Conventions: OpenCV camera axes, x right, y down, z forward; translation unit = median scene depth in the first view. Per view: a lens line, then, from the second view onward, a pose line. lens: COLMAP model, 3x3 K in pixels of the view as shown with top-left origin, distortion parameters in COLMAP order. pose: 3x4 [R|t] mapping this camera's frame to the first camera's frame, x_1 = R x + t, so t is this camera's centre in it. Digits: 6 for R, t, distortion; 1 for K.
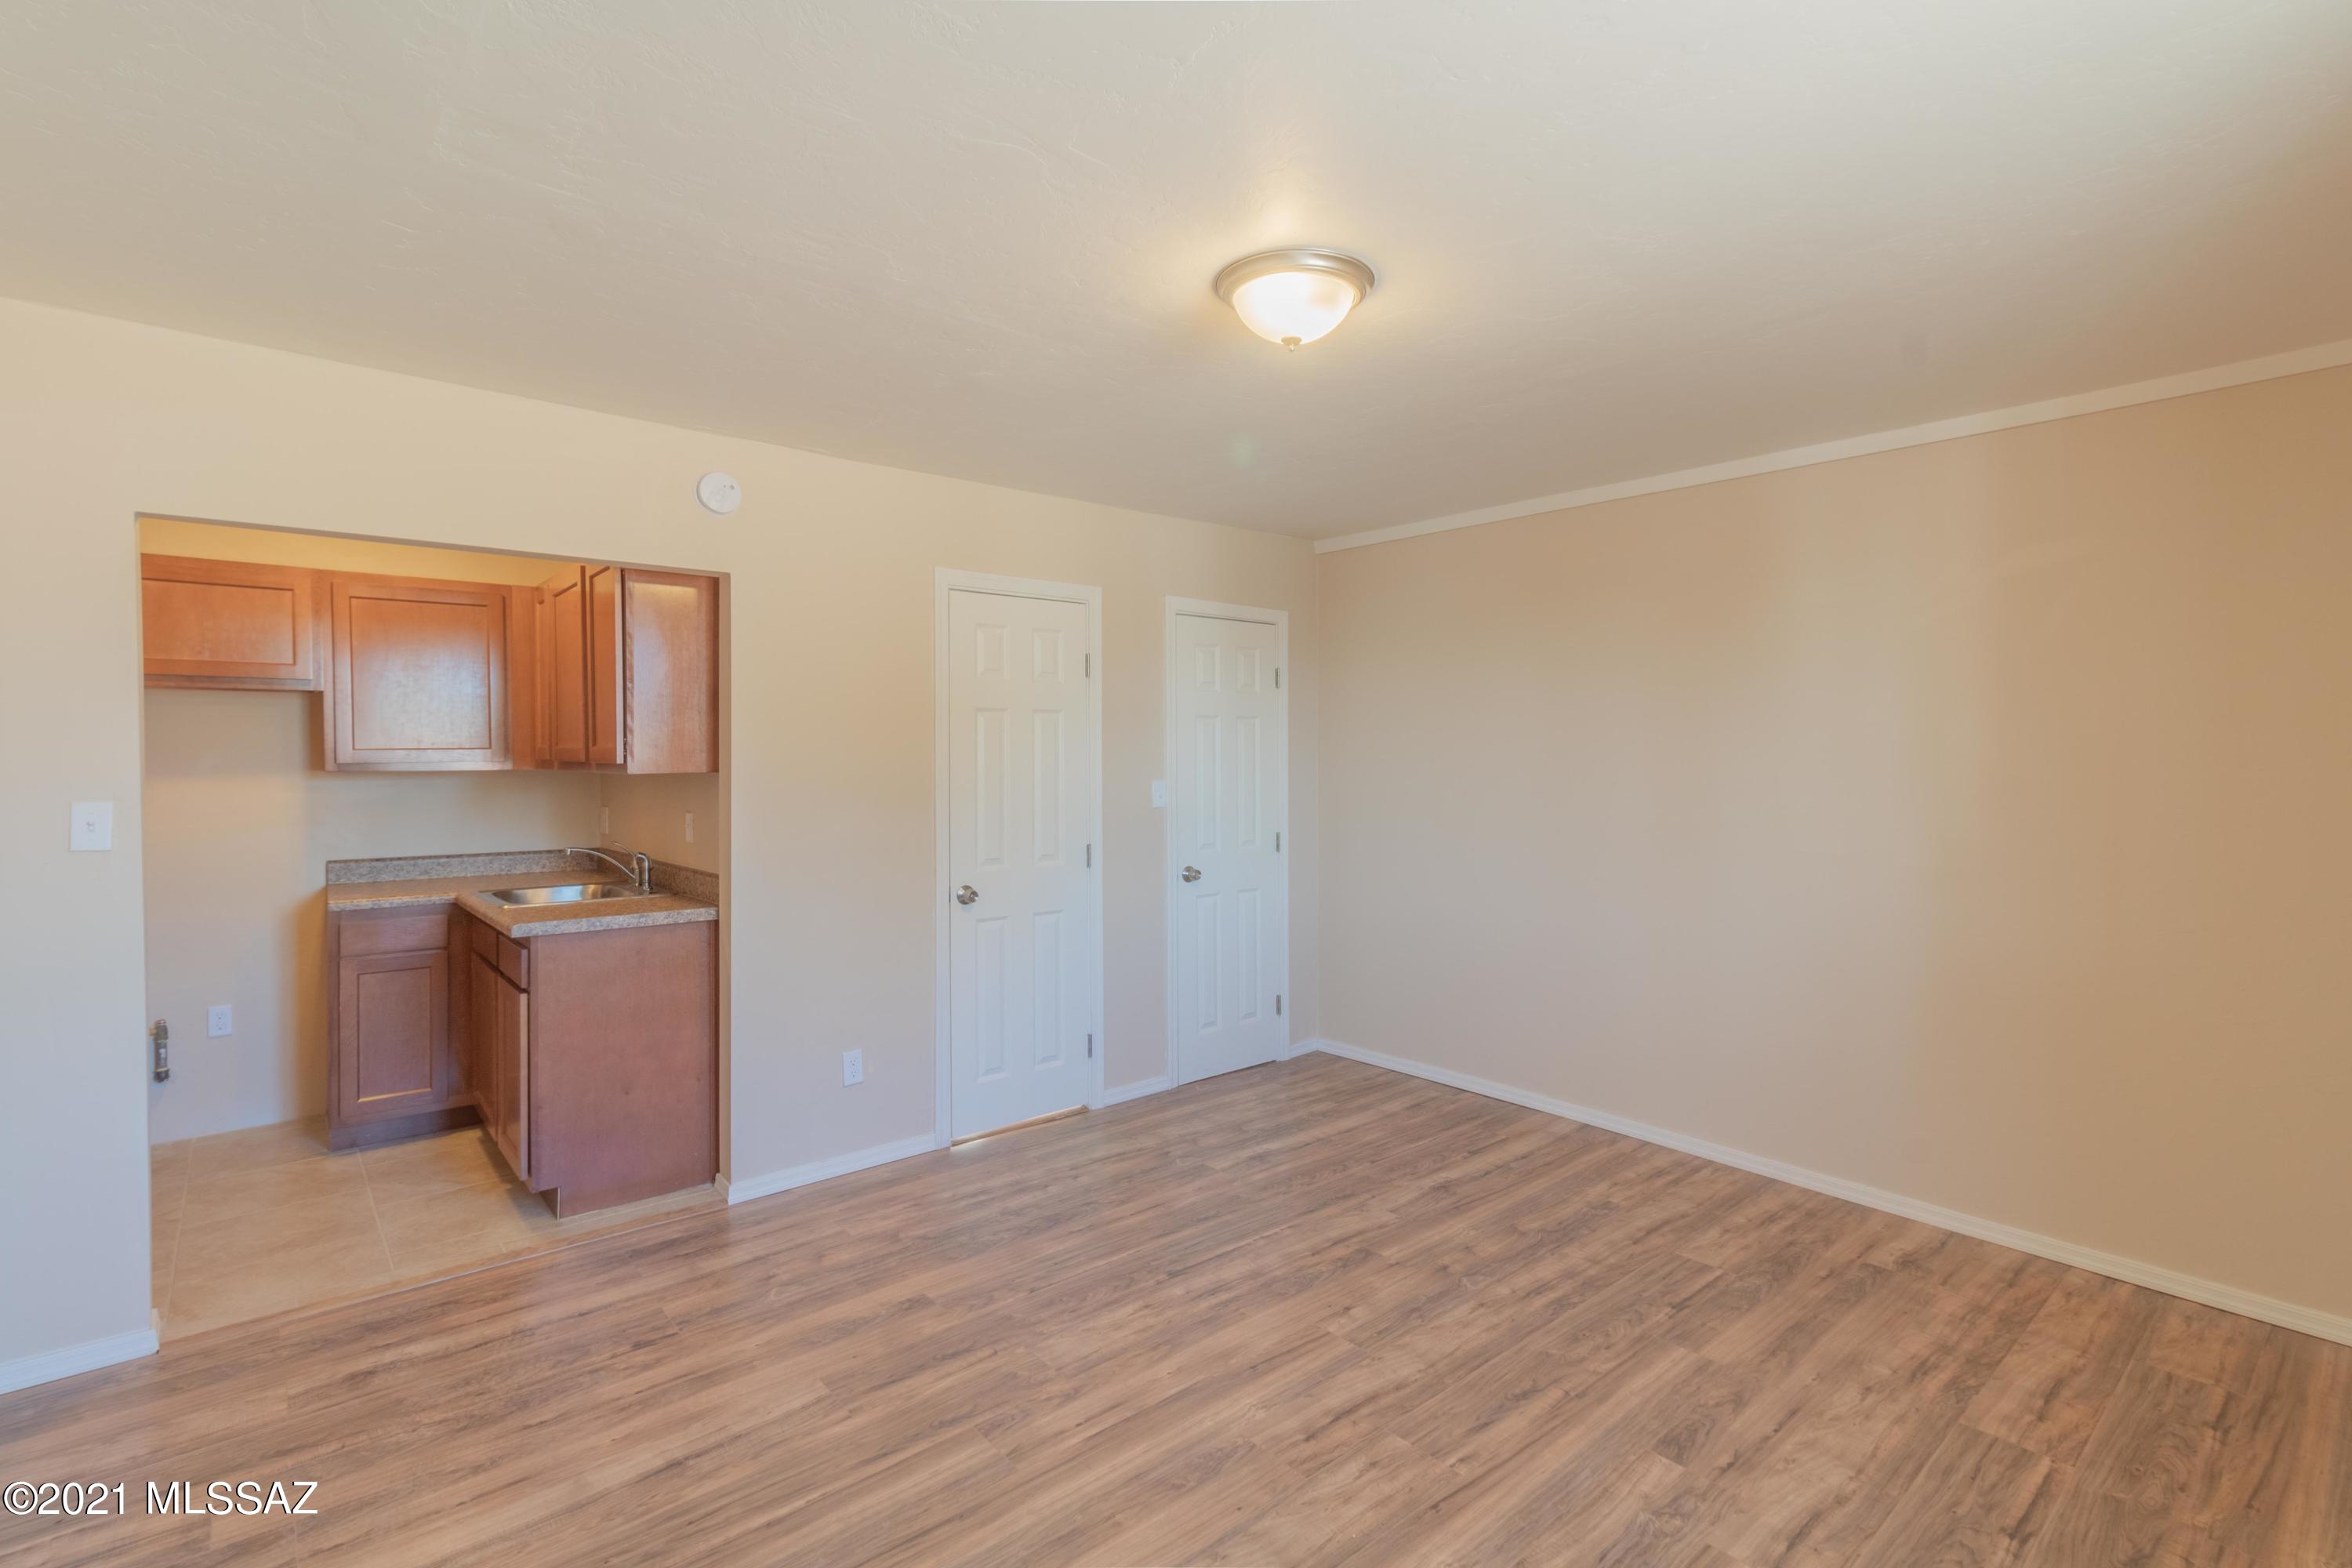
lens RADIAL K [[1078.8, 0, 1185.2], [0, 1078.8, 759.3], [0, 0, 1]] dist [0.001917, -0.000510]
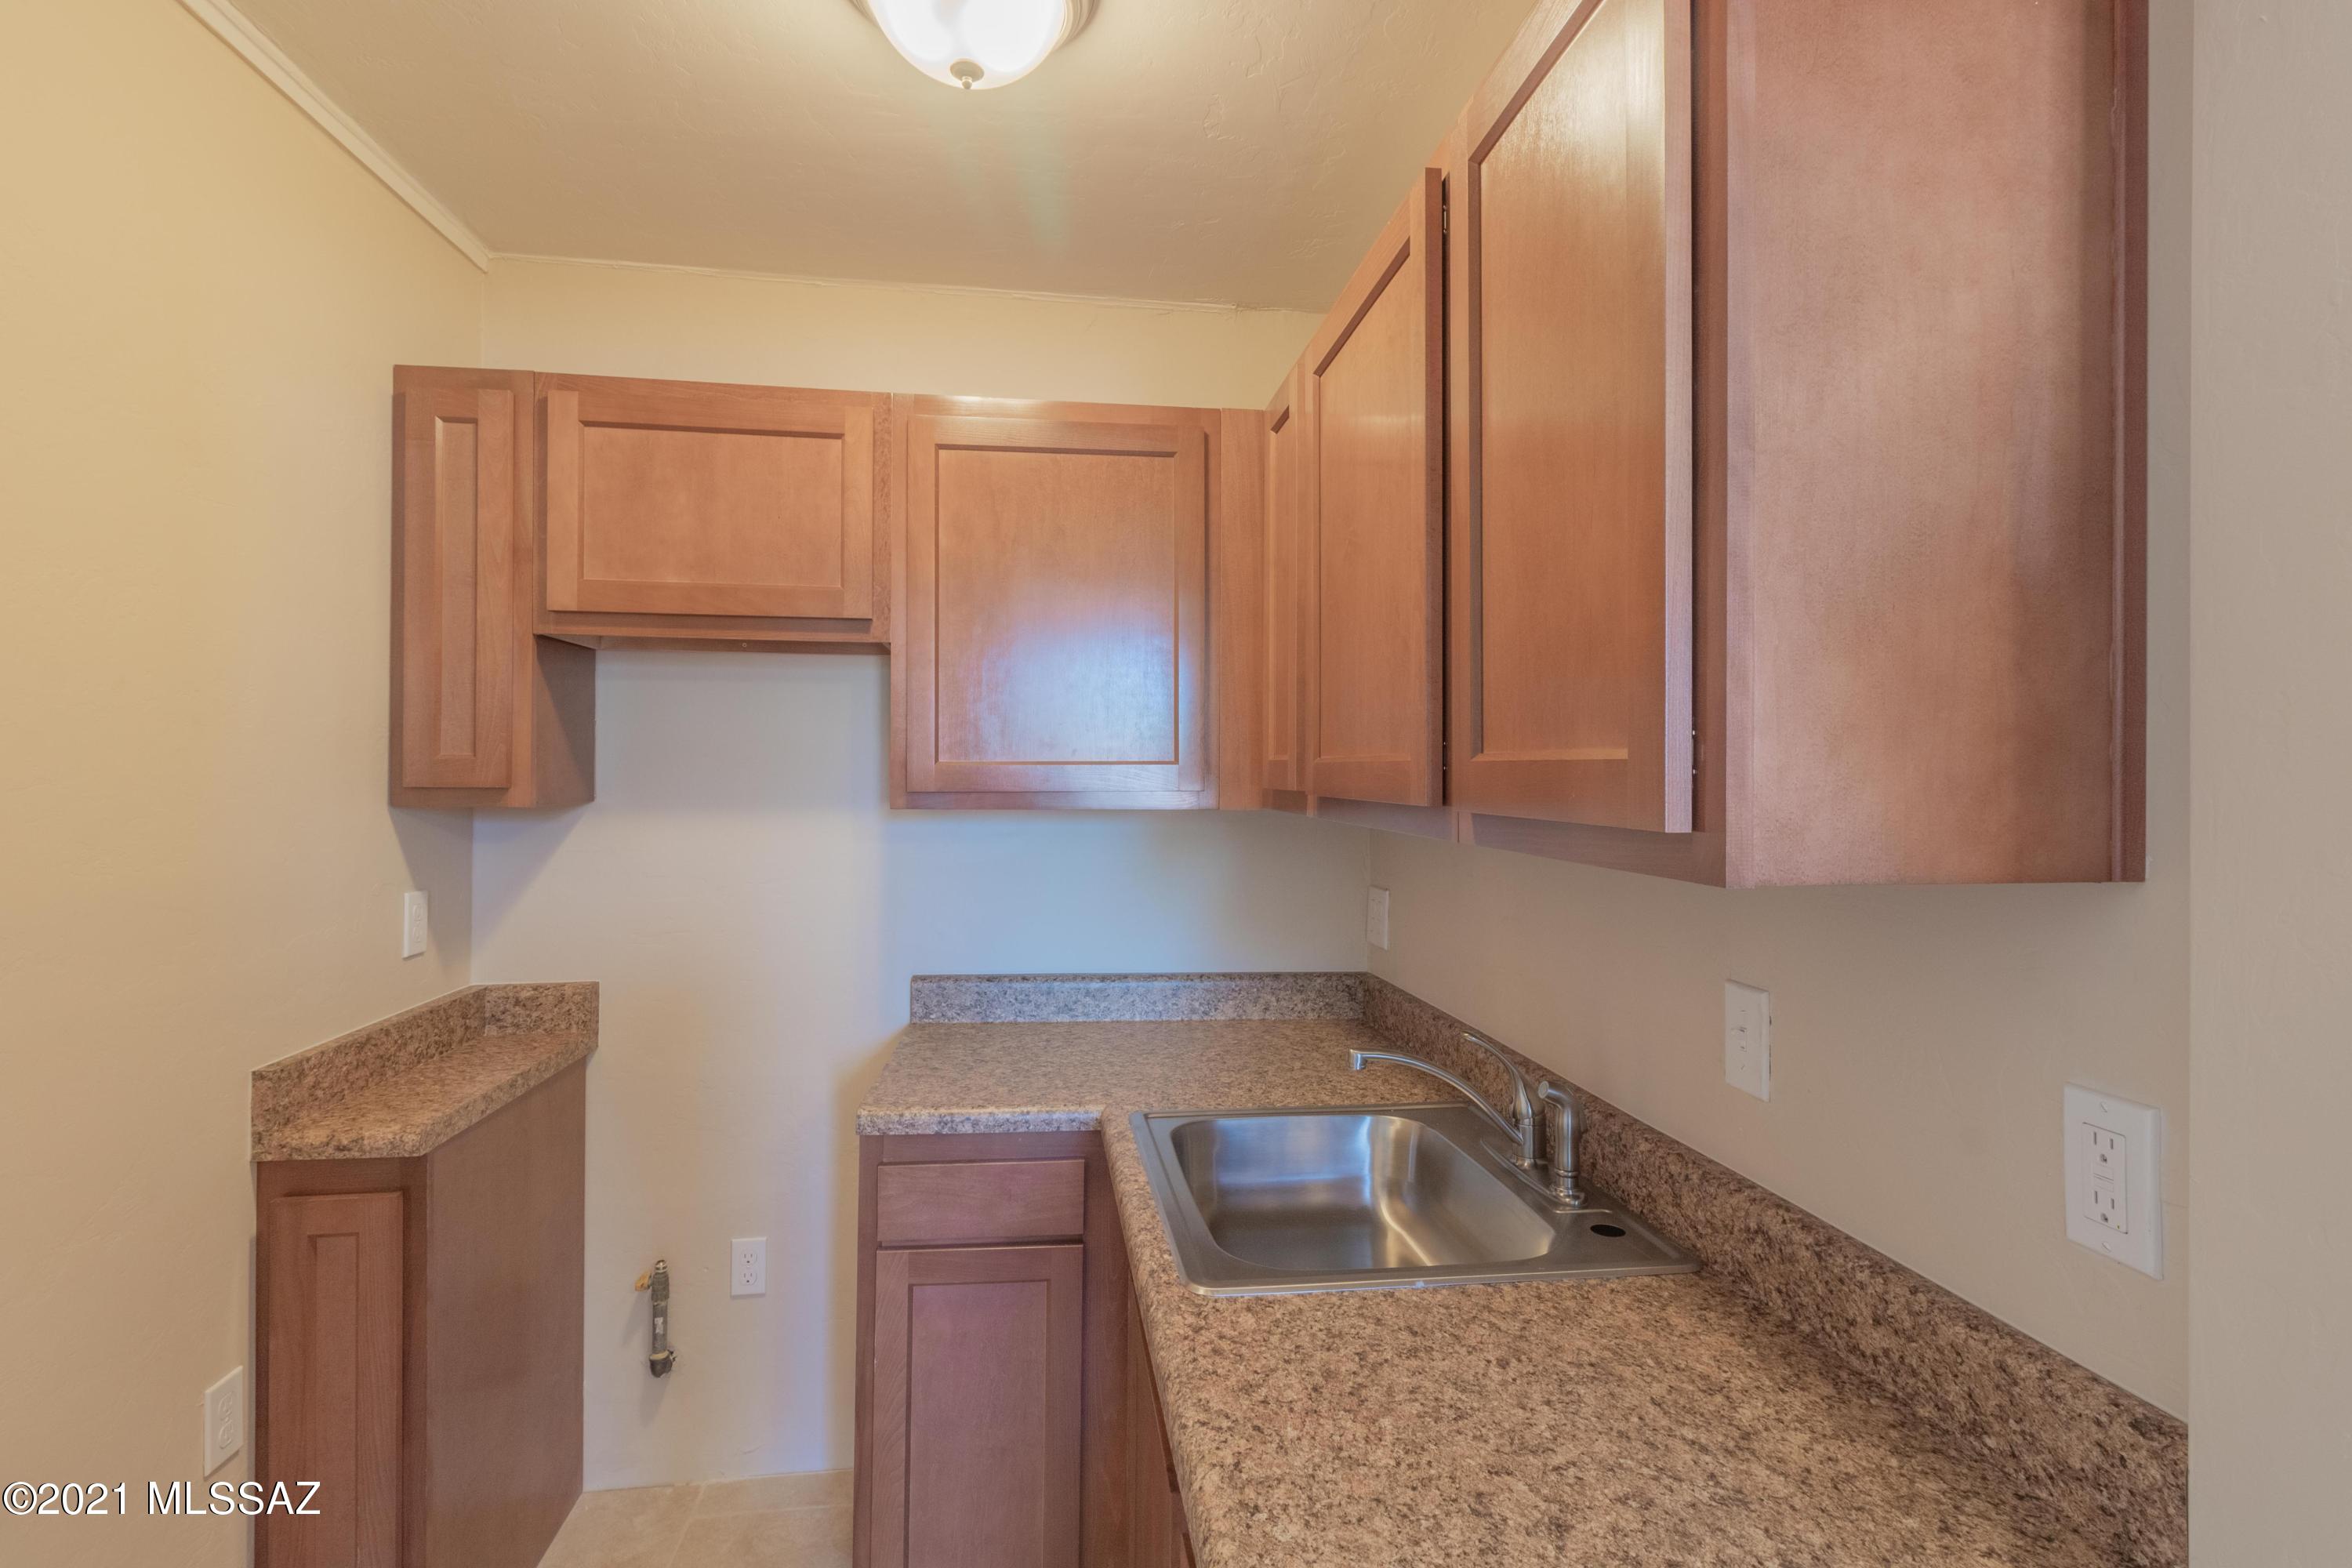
lens RADIAL K [[1118.5, 0, 1171.3], [0, 1118.5, 759.5], [0, 0, 1]] dist [0.002097, -0.000116]
pose [[0.834048, 0.005054, -0.551668, -0.518063], [-0.013103, 0.999857, -0.010649, -0.008975], [0.551536, 0.016110, 0.833996, 0.813610]]
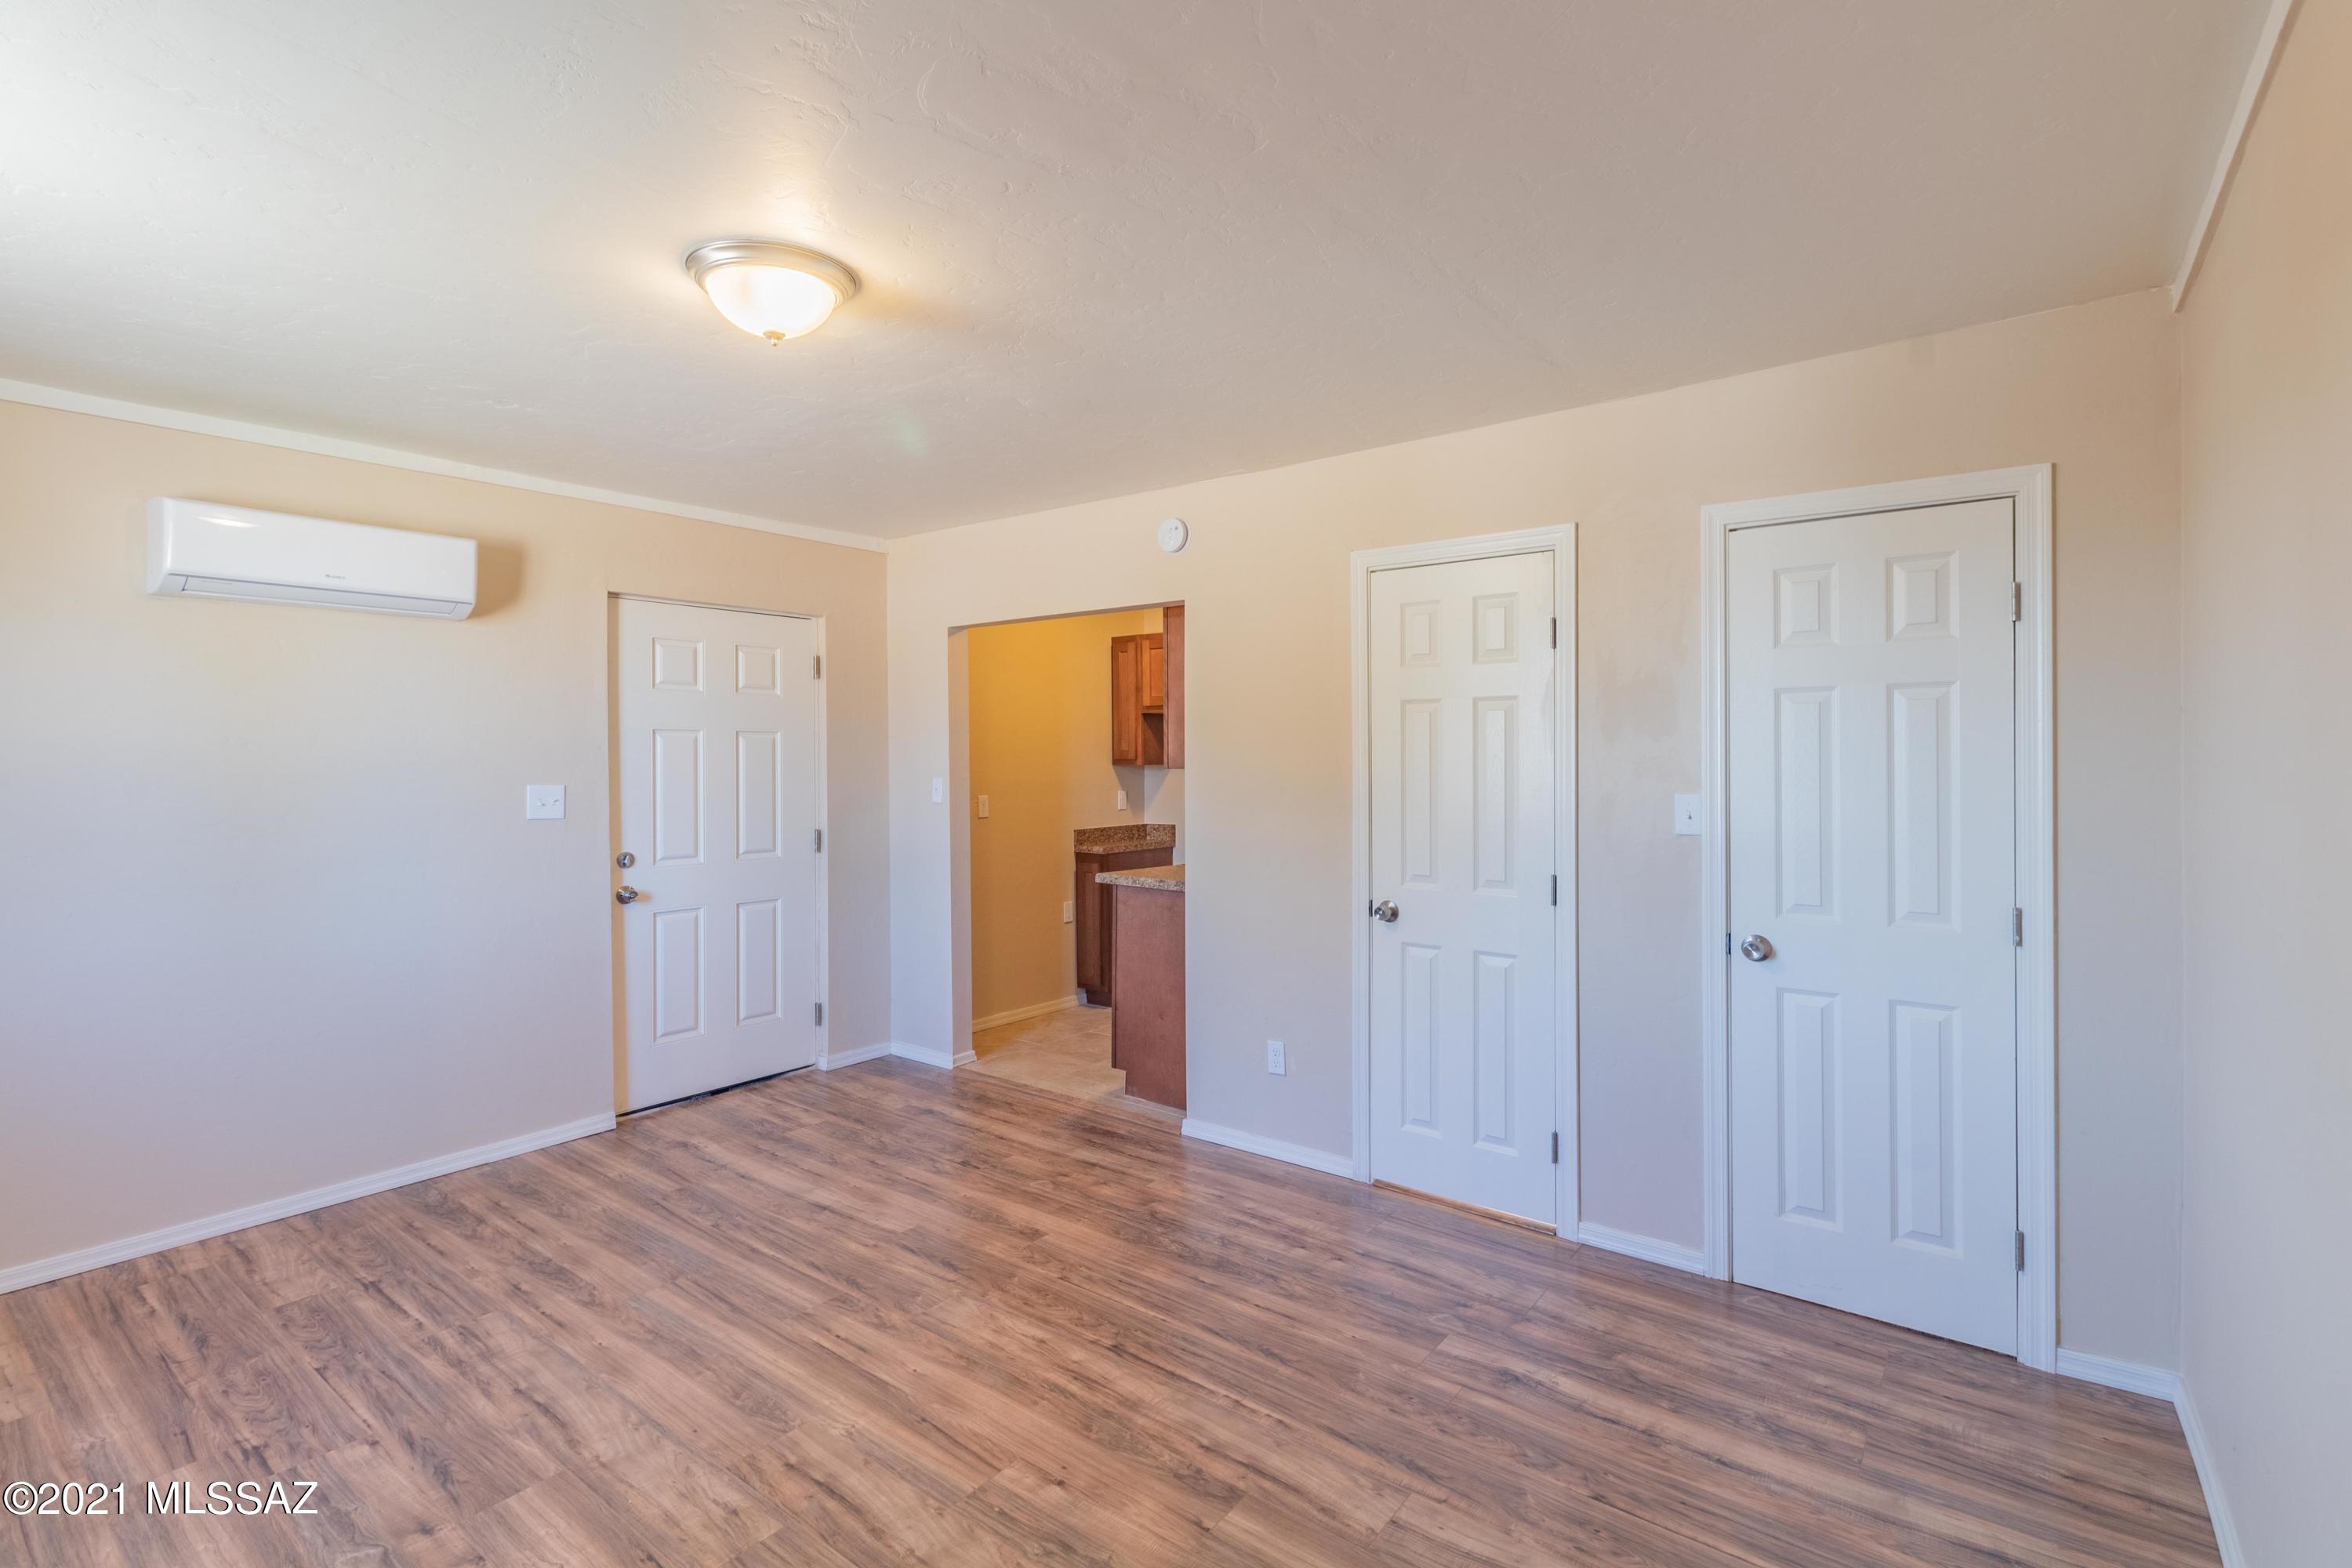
lens RADIAL K [[1089.3, 0, 1177.0], [0, 1089.3, 758.5], [0, 0, 1]] dist [0.000768, -0.000475]
pose [[0.198713, 0.002850, -0.980054, 0.788592], [-0.005681, 0.999982, 0.001756, -0.000956], [0.980041, 0.005219, 0.198726, 0.798714]]
